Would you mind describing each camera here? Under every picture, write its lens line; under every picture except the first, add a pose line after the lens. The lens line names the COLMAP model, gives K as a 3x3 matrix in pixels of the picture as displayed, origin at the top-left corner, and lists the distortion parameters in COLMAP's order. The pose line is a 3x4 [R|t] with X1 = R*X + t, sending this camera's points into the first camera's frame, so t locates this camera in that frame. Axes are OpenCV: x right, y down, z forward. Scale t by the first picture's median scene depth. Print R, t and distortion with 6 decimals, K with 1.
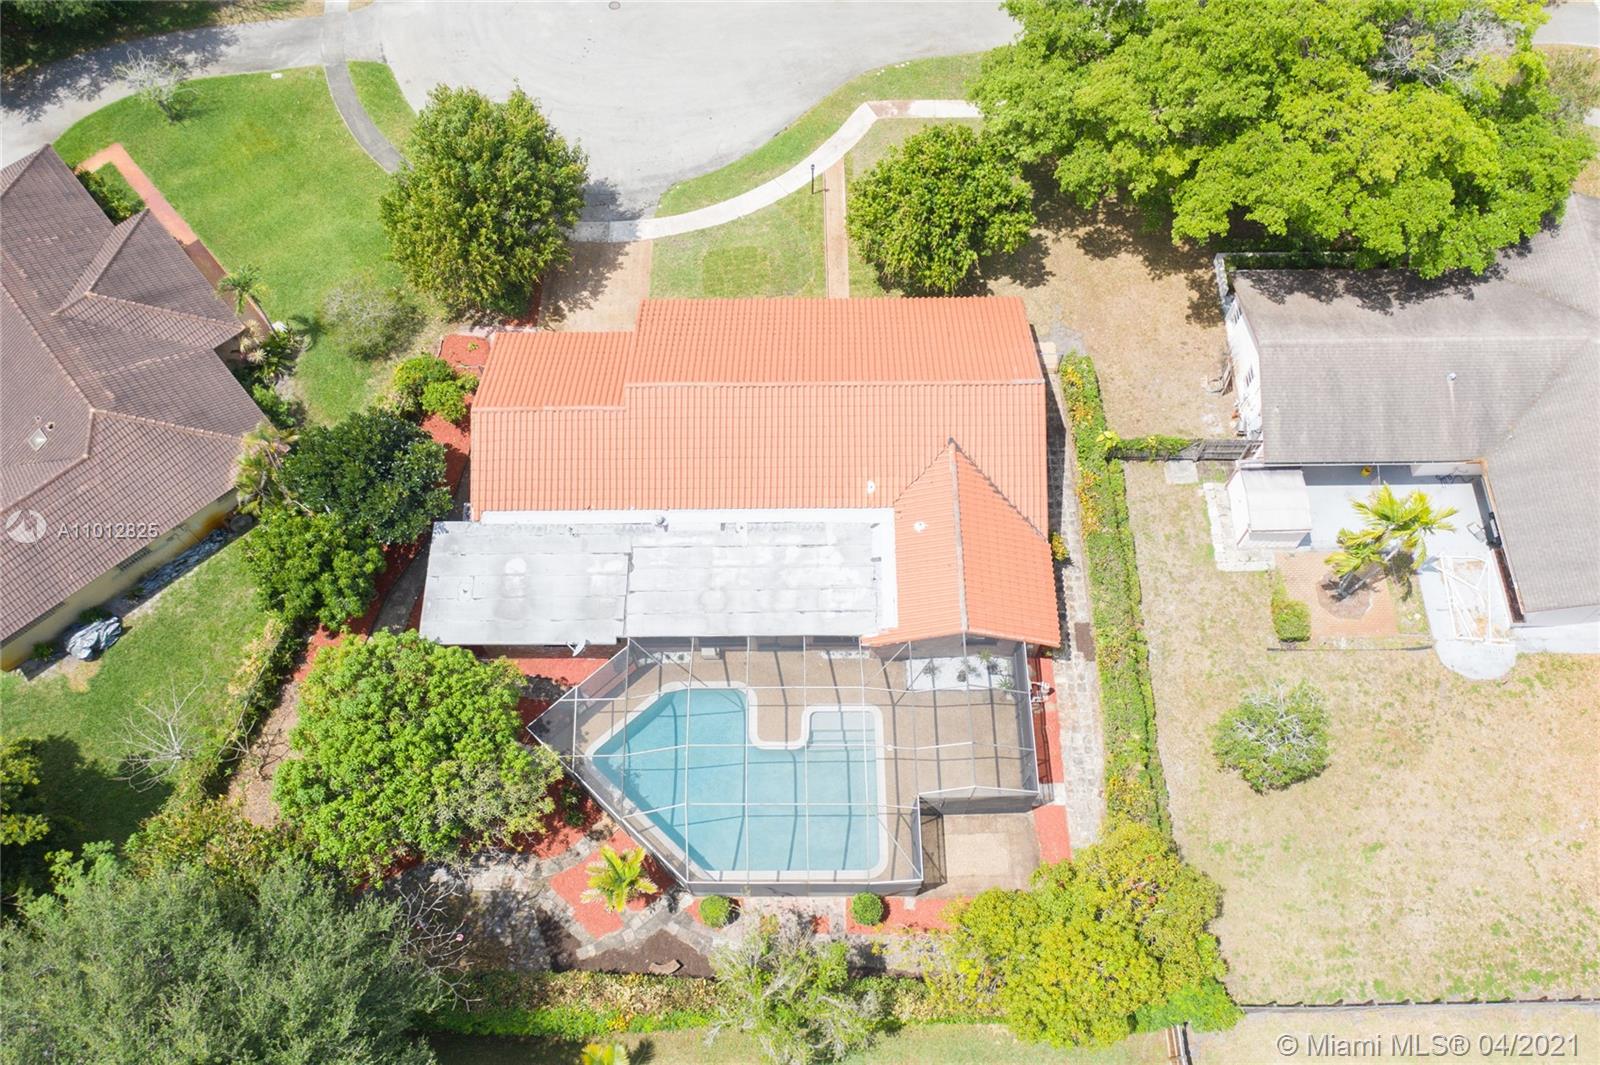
lens RADIAL K [[1273.0, 0, 797.7], [0, 1273.0, 534.5], [0, 0, 1]] dist [0.003167, 0.013034]
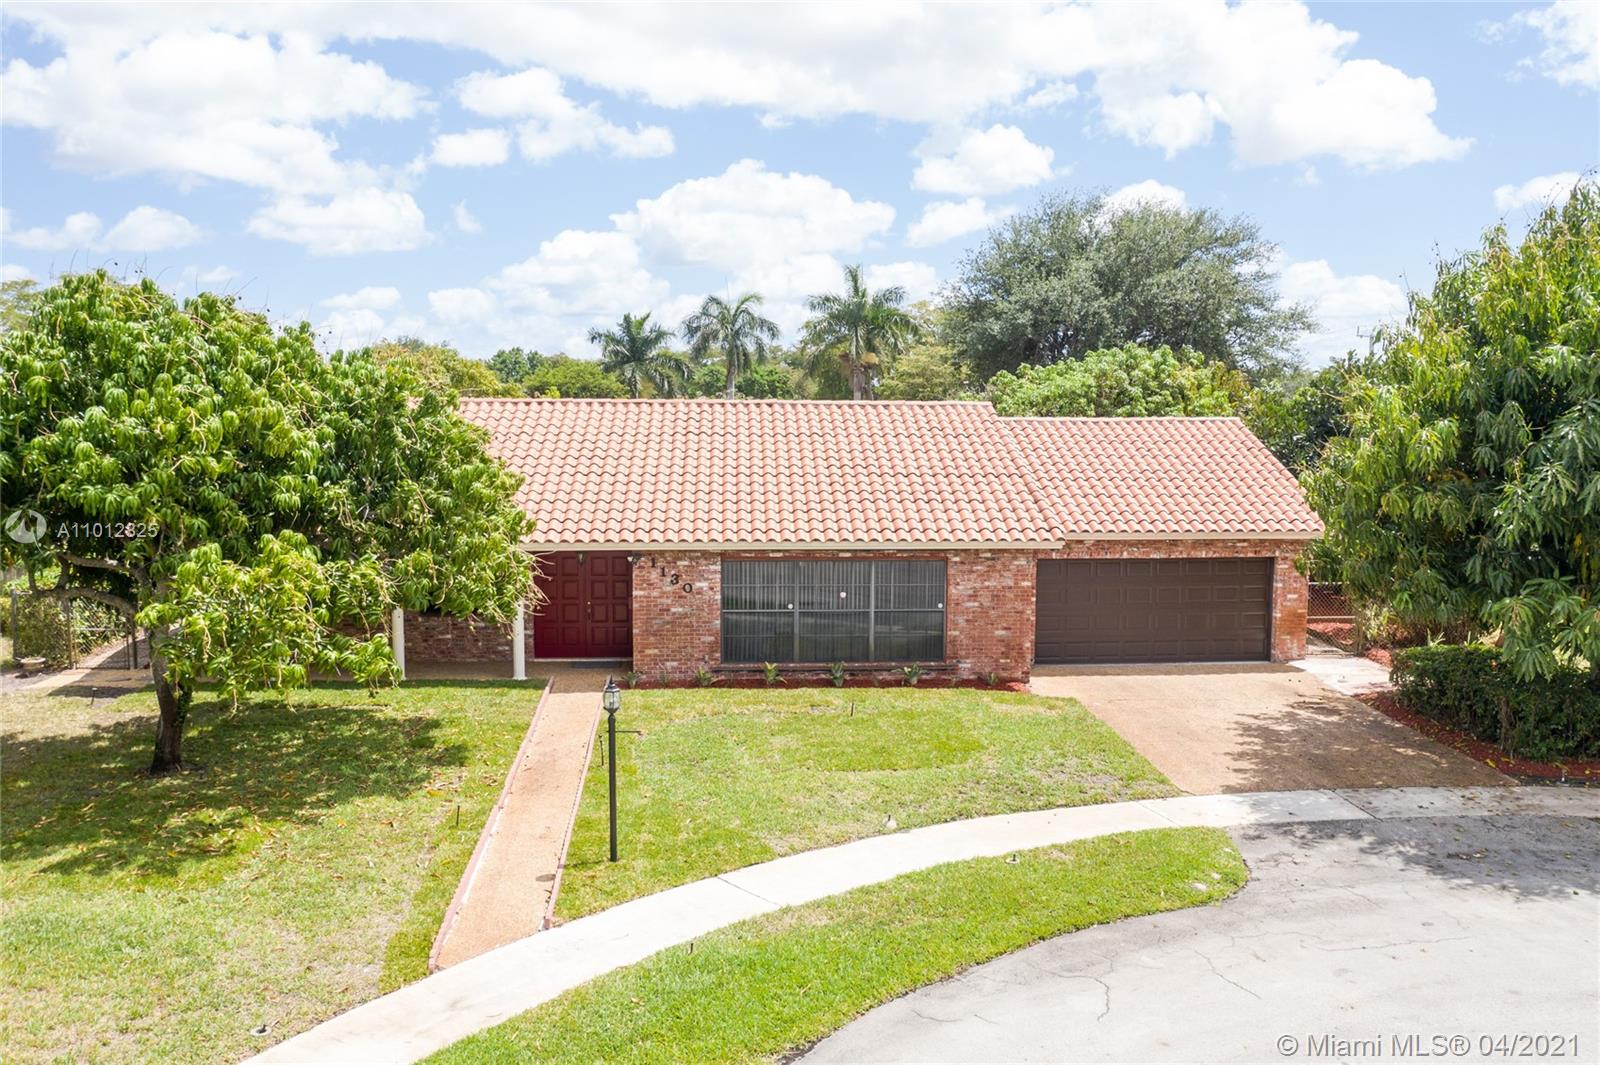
lens RADIAL K [[1273.0, 0, 807.4], [0, 1273.0, 527.7], [0, 0, 1]] dist [0.003167, 0.013034]
pose [[-0.996456, 0.012054, -0.083242, -0.005599], [-0.073452, 0.357468, 0.931033, -0.615044], [0.040979, 0.933848, -0.355315, 1.240268]]
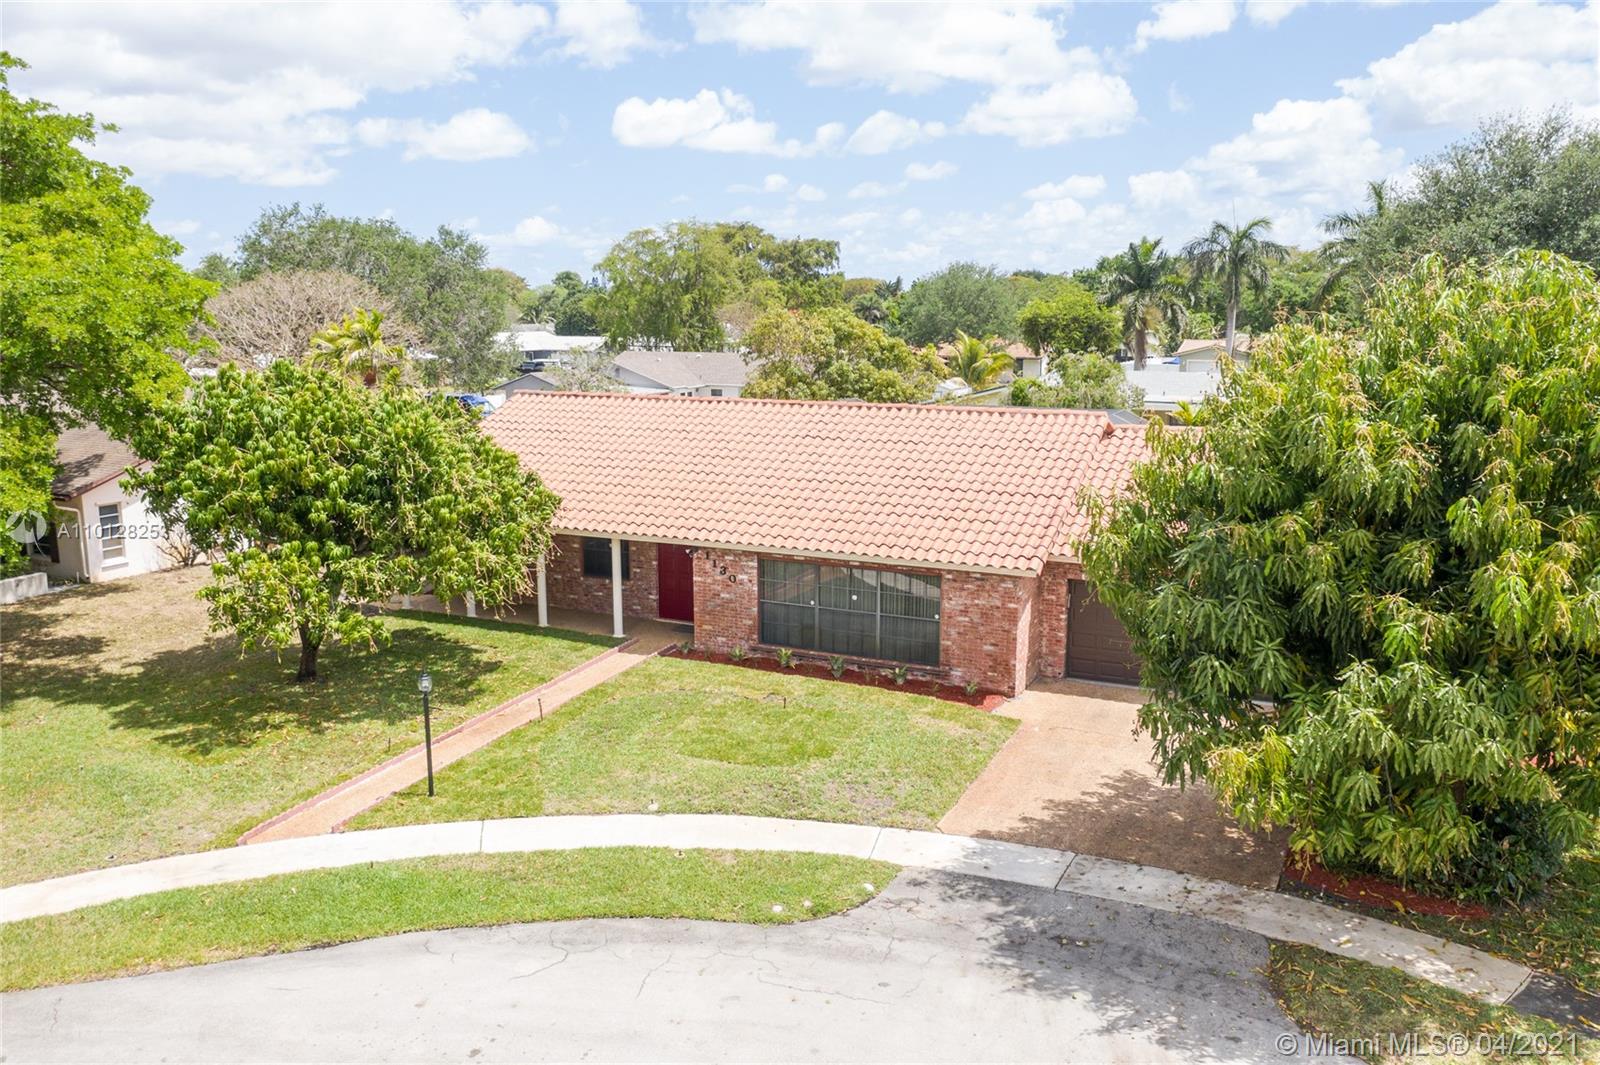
lens RADIAL K [[1273.0, 0, 796.9], [0, 1273.0, 535.9], [0, 0, 1]] dist [0.003167, 0.013034]
pose [[-0.901038, -0.067585, 0.428443, -0.256223], [0.394129, 0.284831, 0.873804, -0.651479], [-0.181090, 0.956192, -0.230006, 1.200201]]
